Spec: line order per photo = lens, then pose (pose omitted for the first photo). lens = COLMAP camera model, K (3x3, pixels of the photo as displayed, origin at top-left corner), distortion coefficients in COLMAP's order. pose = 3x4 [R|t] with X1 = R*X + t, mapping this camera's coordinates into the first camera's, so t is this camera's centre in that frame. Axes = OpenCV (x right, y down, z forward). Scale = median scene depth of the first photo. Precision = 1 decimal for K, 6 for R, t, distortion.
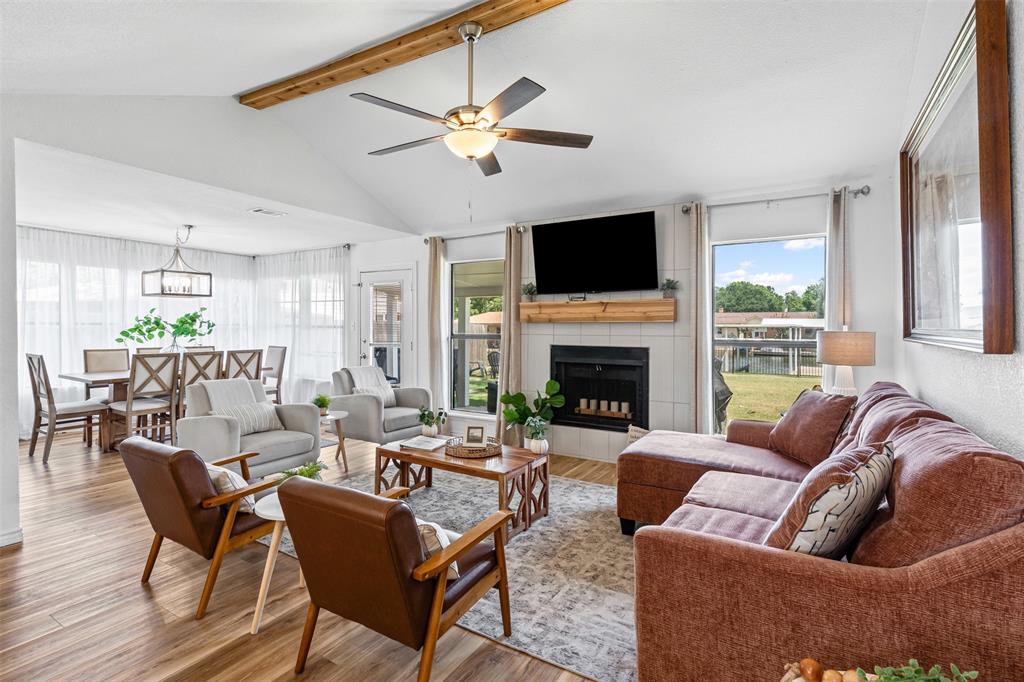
lens RADIAL K [[480.0, 0, 517.4], [0, 480.0, 324.7], [0, 0, 1]] dist [-0.000906, 0.000586]
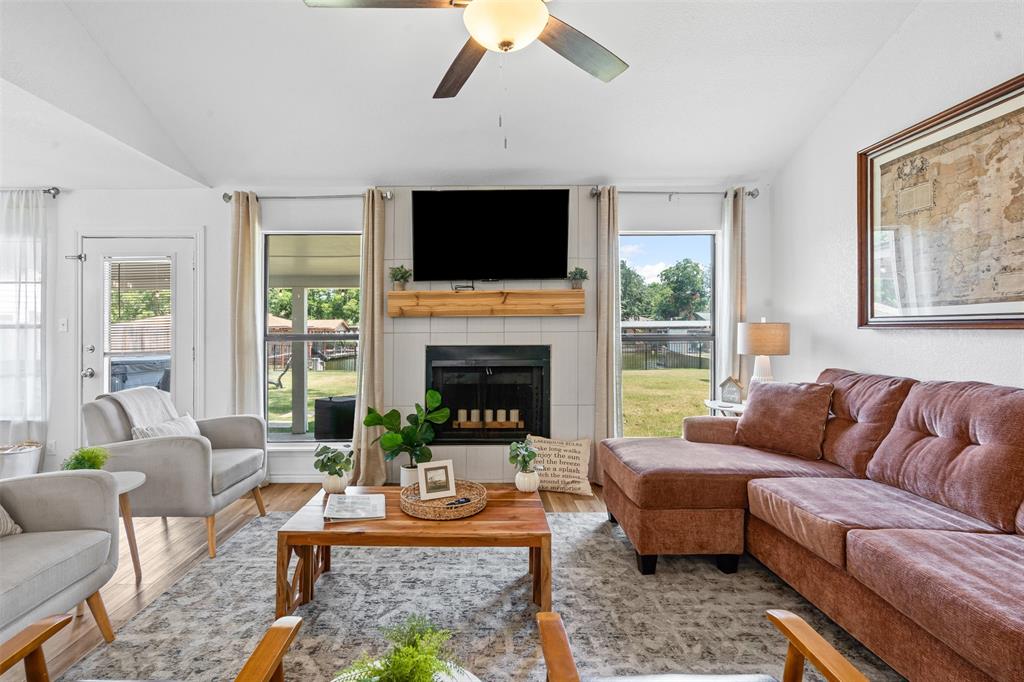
lens RADIAL K [[480.0, 0, 472.6], [0, 480.0, 328.6], [0, 0, 1]] dist [-0.000906, 0.000586]
pose [[0.861852, -0.006608, 0.507116, -0.282587], [0.007116, 0.999974, 0.000937, 0.014666], [-0.507110, 0.002801, 0.861877, 0.296542]]
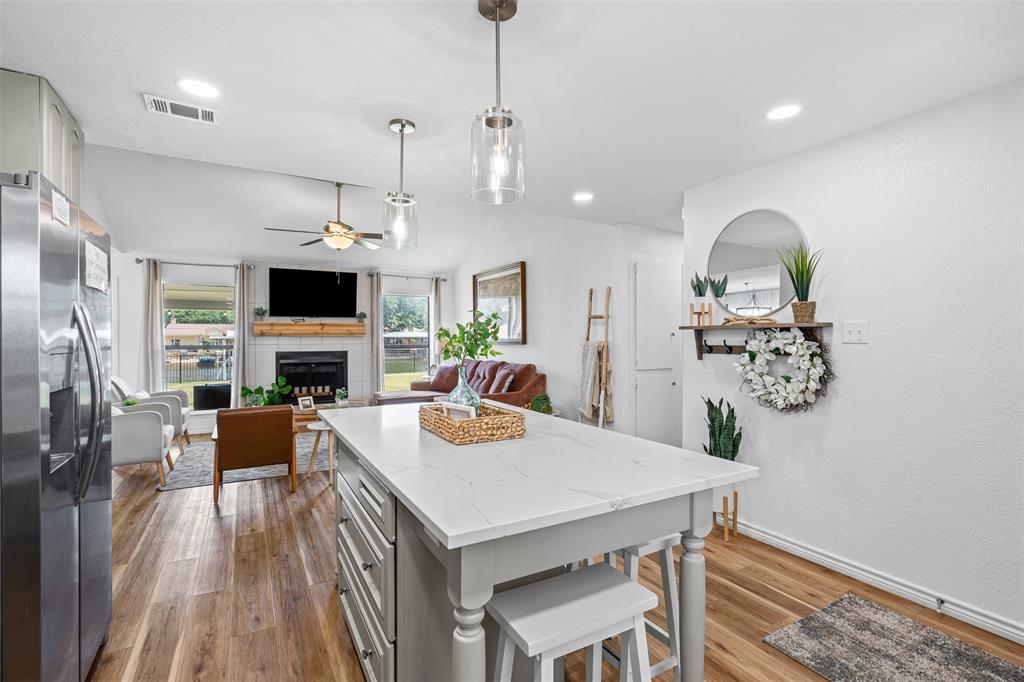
lens RADIAL K [[480.0, 0, 515.3], [0, 480.0, 358.2], [0, 0, 1]] dist [-0.000906, 0.000586]
pose [[0.480673, -0.039834, 0.875995, -0.891231], [0.000113, 0.998971, 0.045364, -0.003488], [-0.876900, -0.021707, 0.480183, -0.328329]]
